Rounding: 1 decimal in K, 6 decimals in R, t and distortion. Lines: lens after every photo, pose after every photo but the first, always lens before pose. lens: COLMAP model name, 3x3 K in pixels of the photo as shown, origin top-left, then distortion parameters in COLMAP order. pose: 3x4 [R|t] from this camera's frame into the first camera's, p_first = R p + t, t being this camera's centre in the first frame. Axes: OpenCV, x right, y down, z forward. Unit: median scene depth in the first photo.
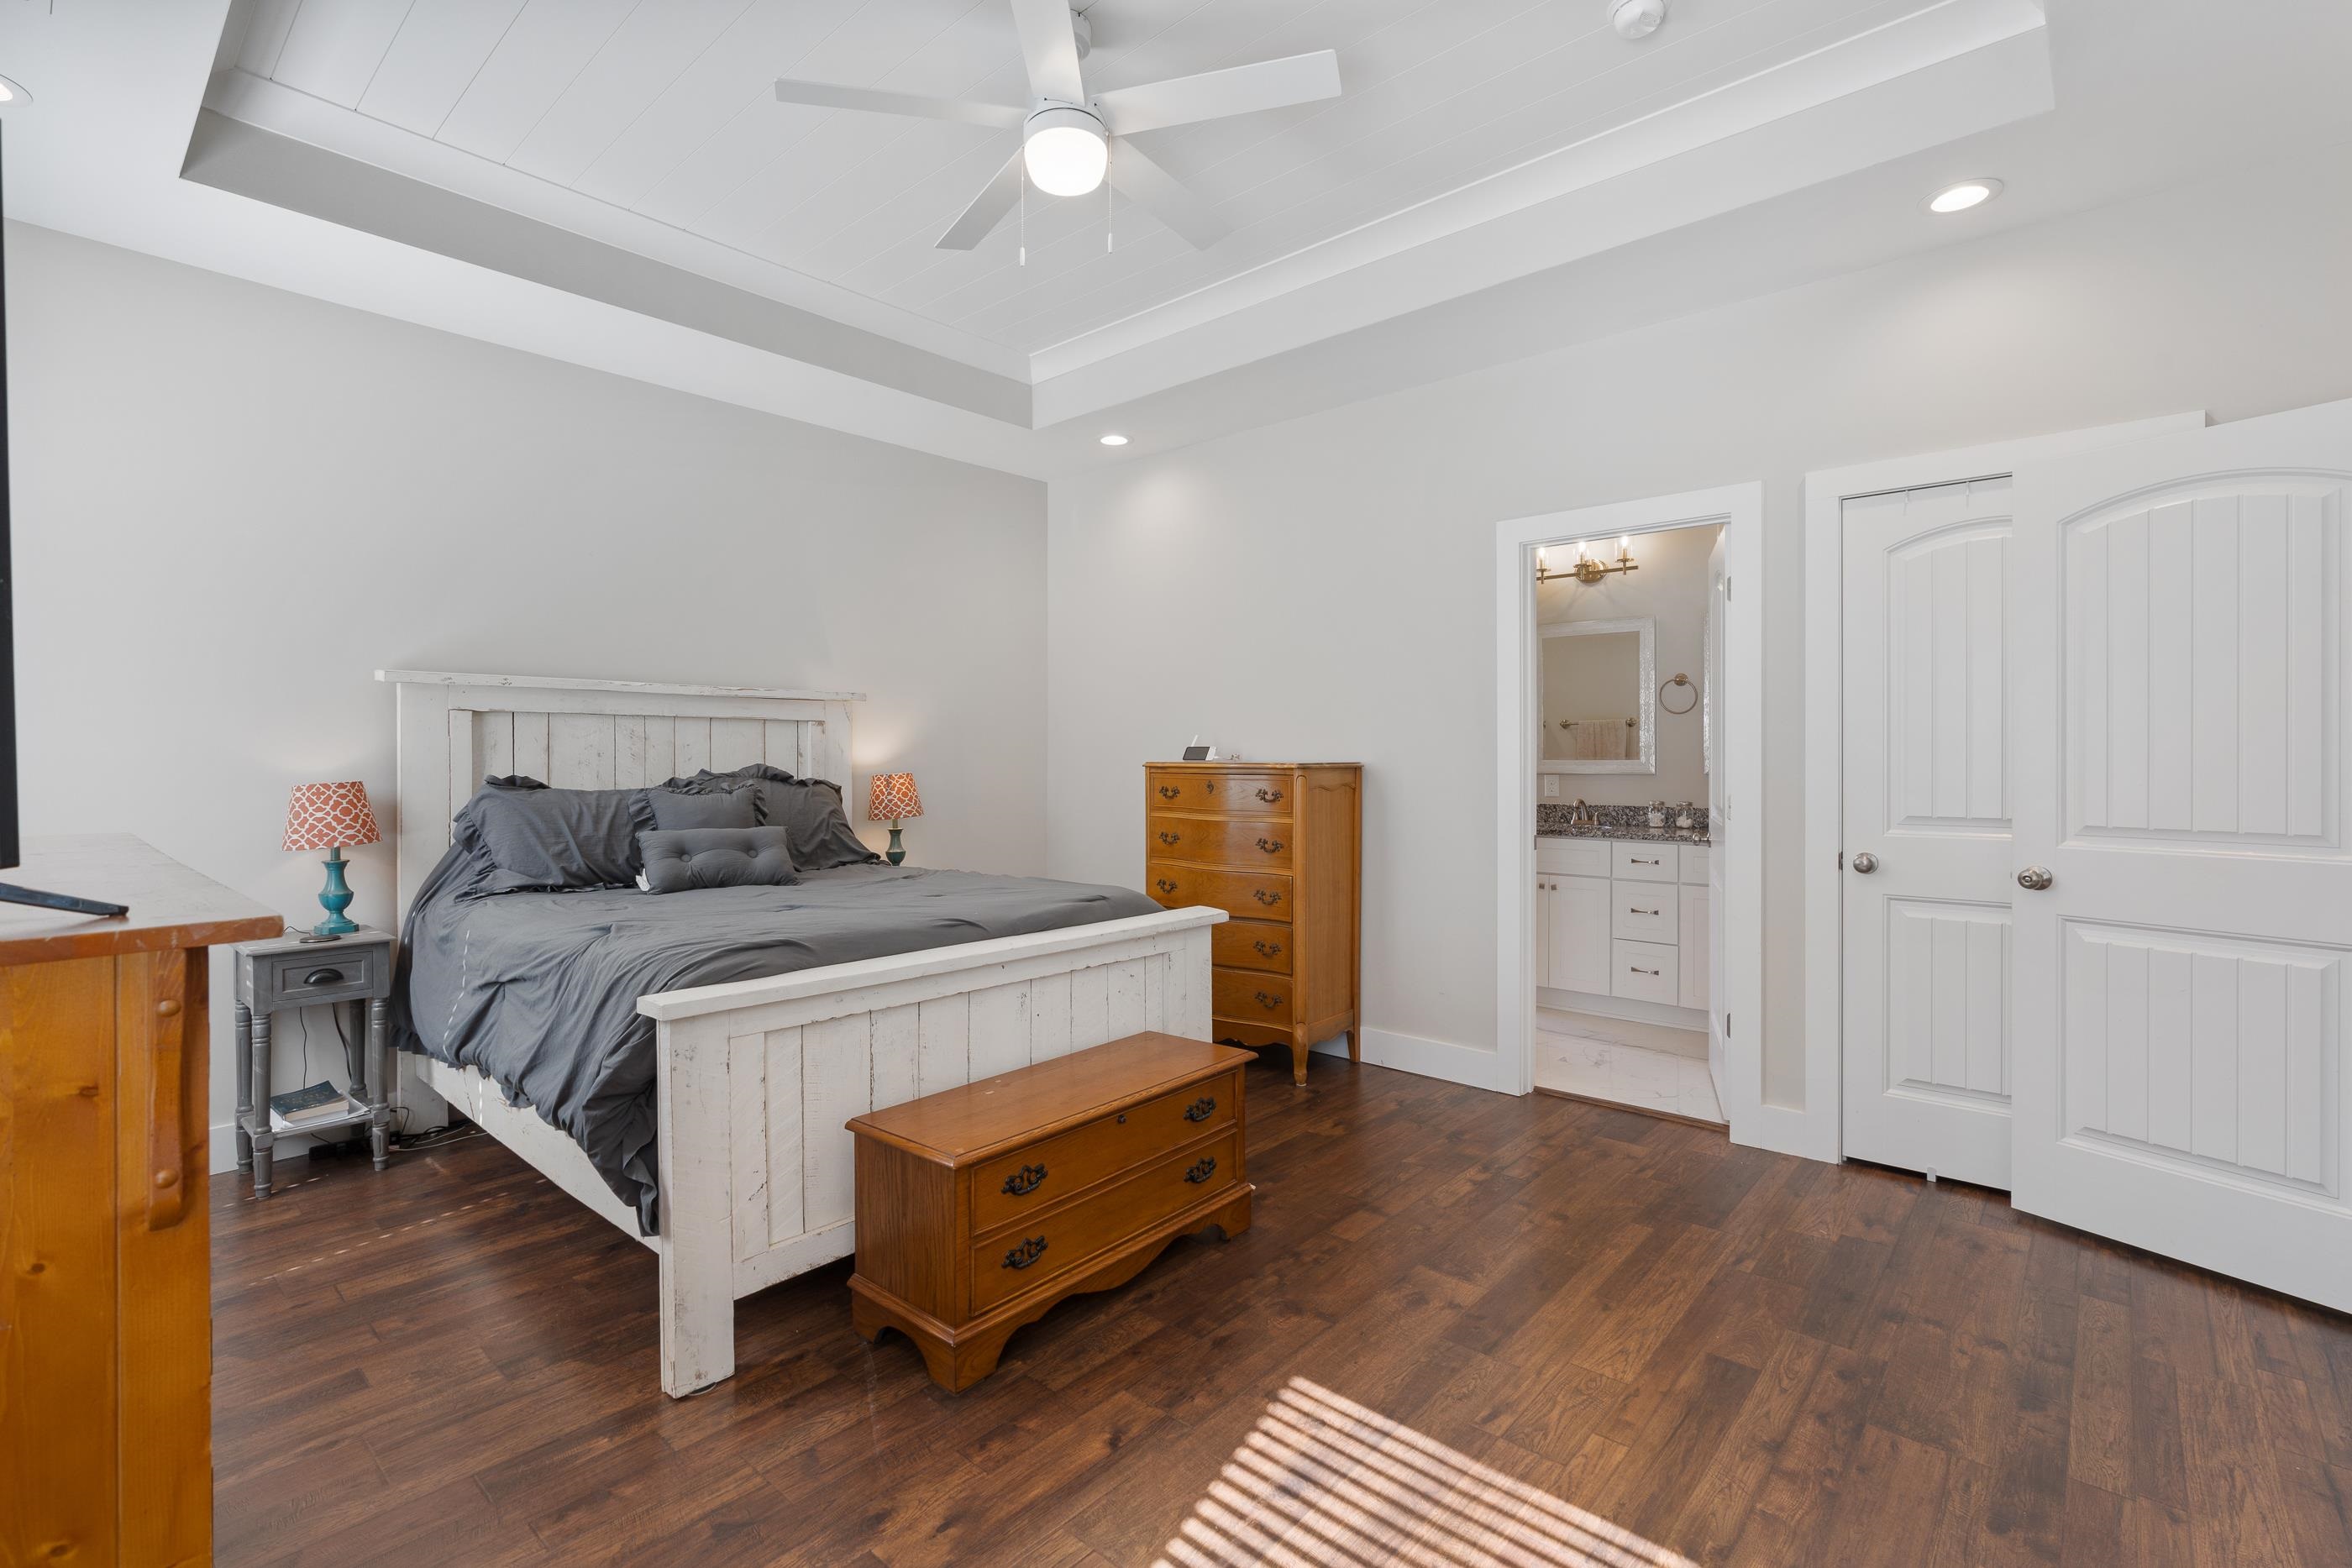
lens RADIAL K [[1062.8, 0, 1165.8], [0, 1062.8, 758.7], [0, 0, 1]] dist [-0.008263, 0.000901]
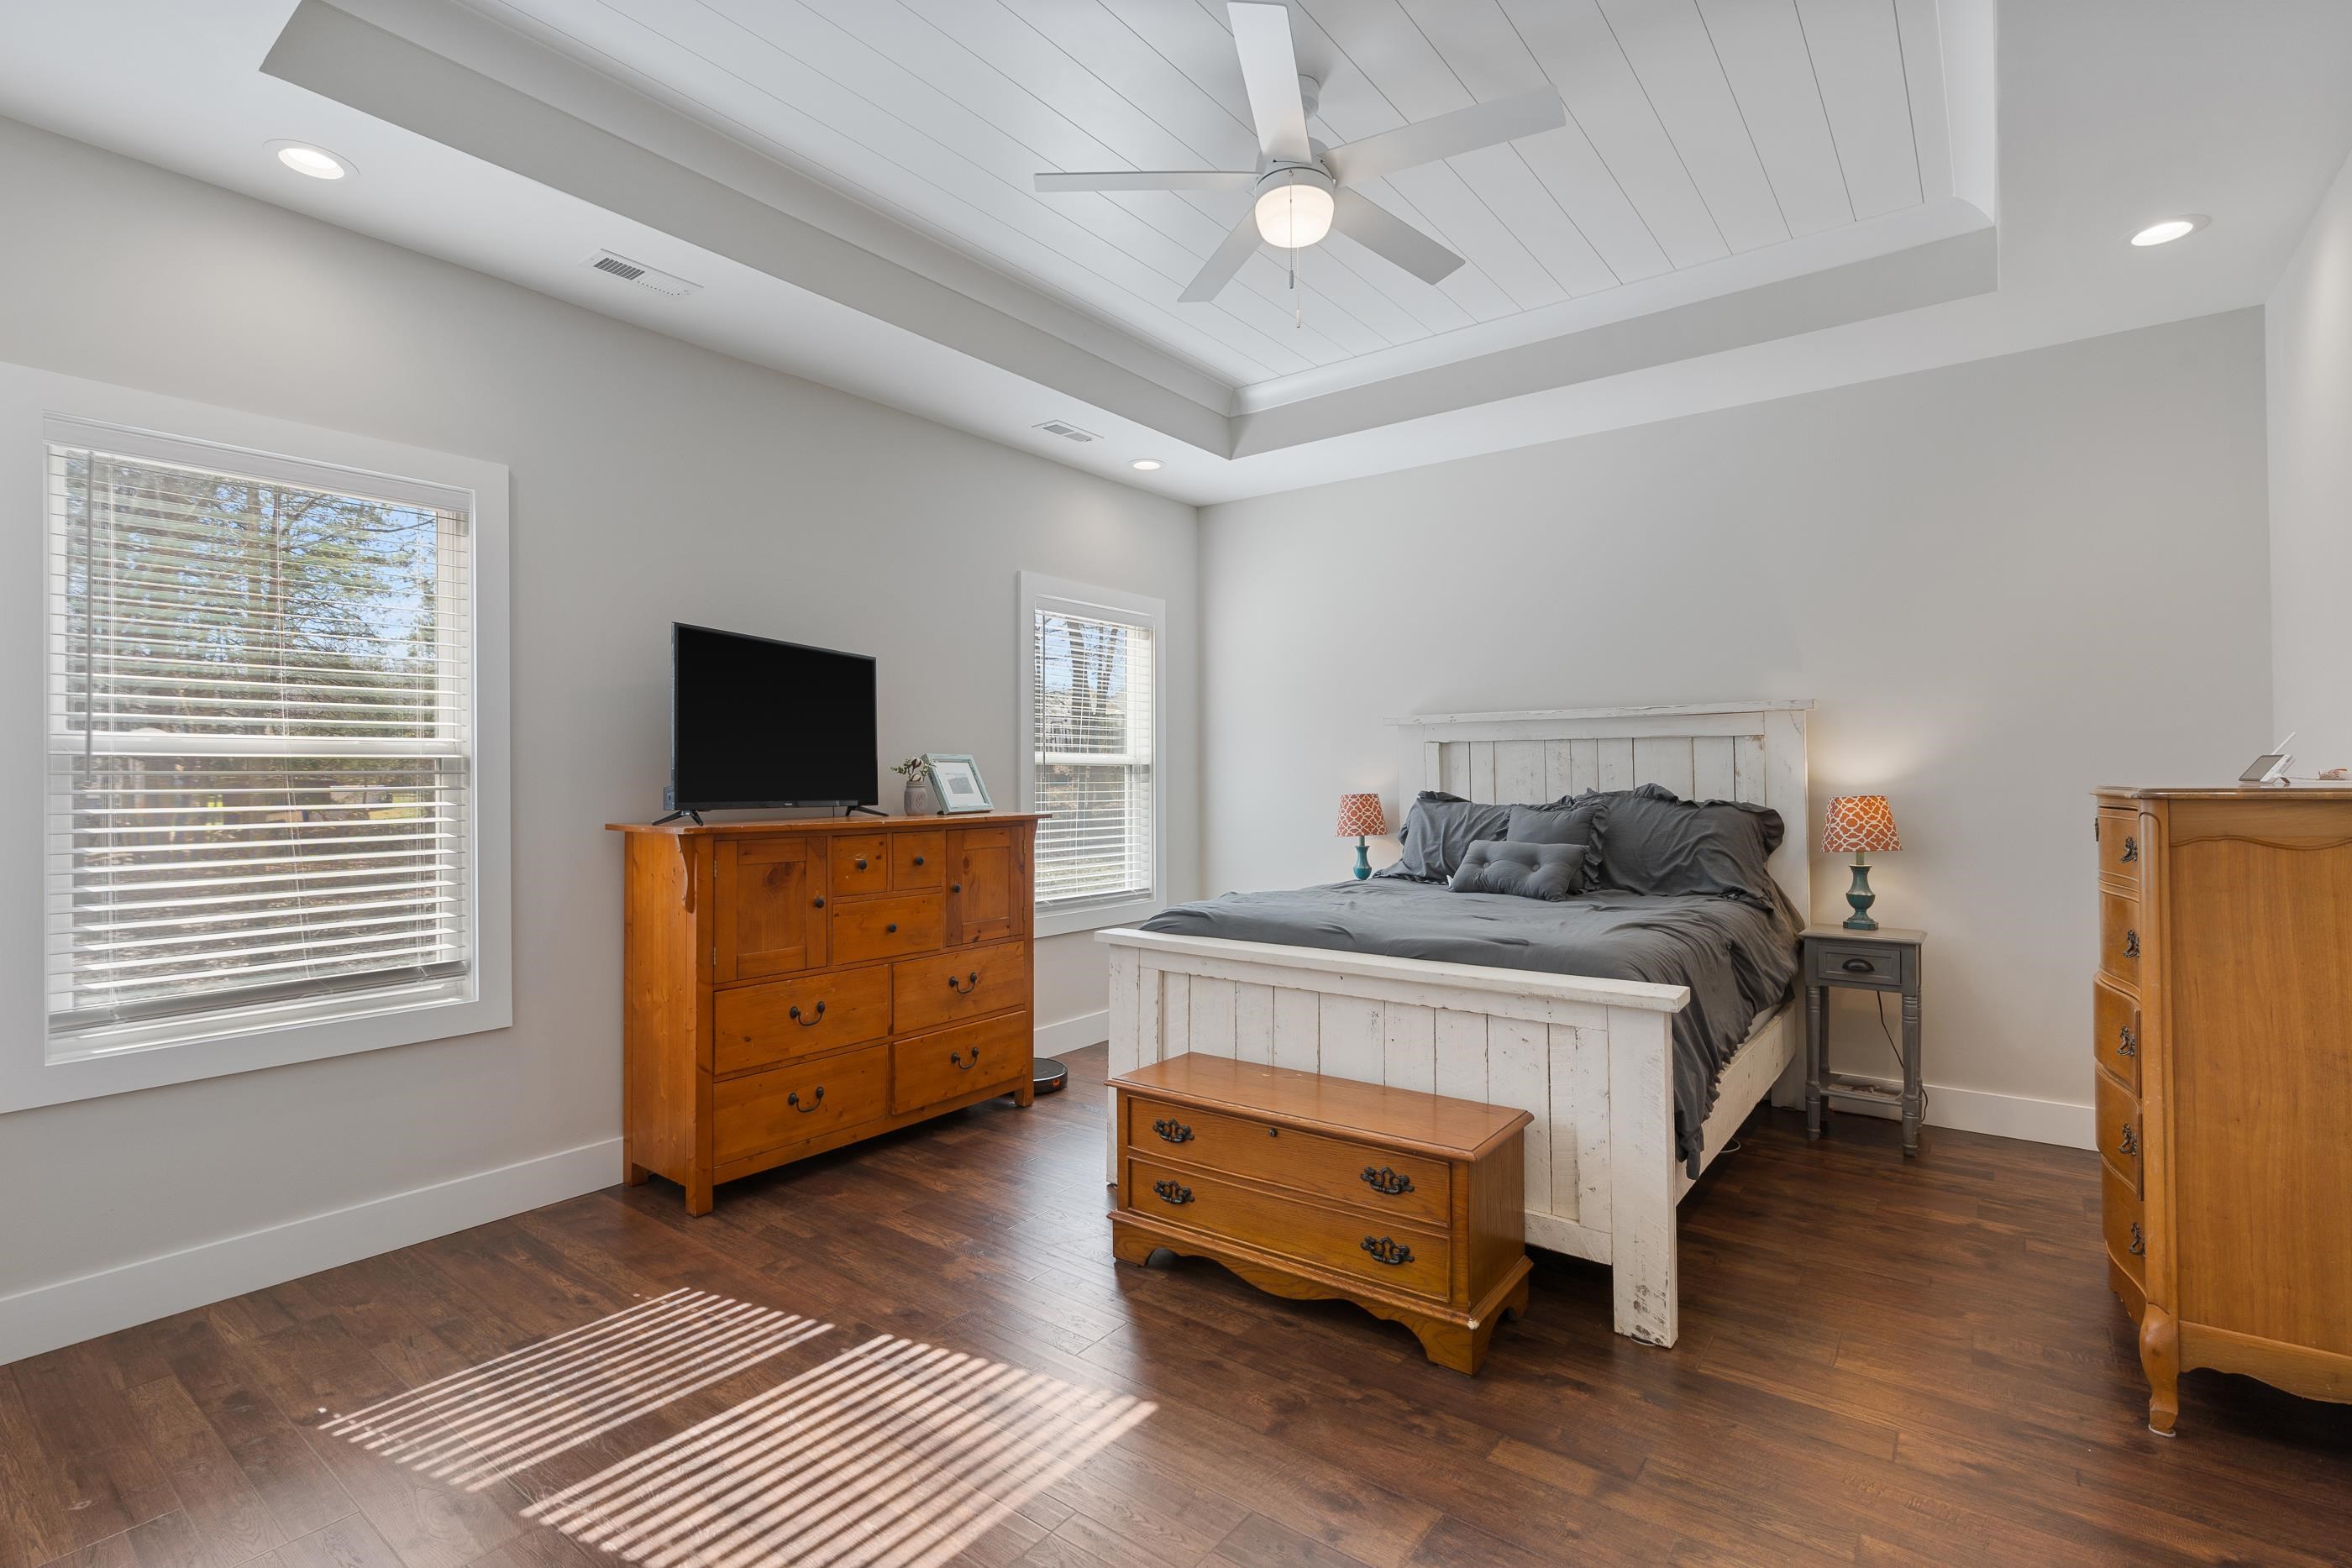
lens RADIAL K [[1077.8, 0, 1152.3], [0, 1077.8, 758.7], [0, 0, 1]] dist [-0.010996, 0.000964]
pose [[0.068567, -0.017705, -0.997489, 0.664392], [0.002551, 0.999842, -0.017571, -0.001808], [0.997643, -0.001340, 0.068601, 0.544826]]
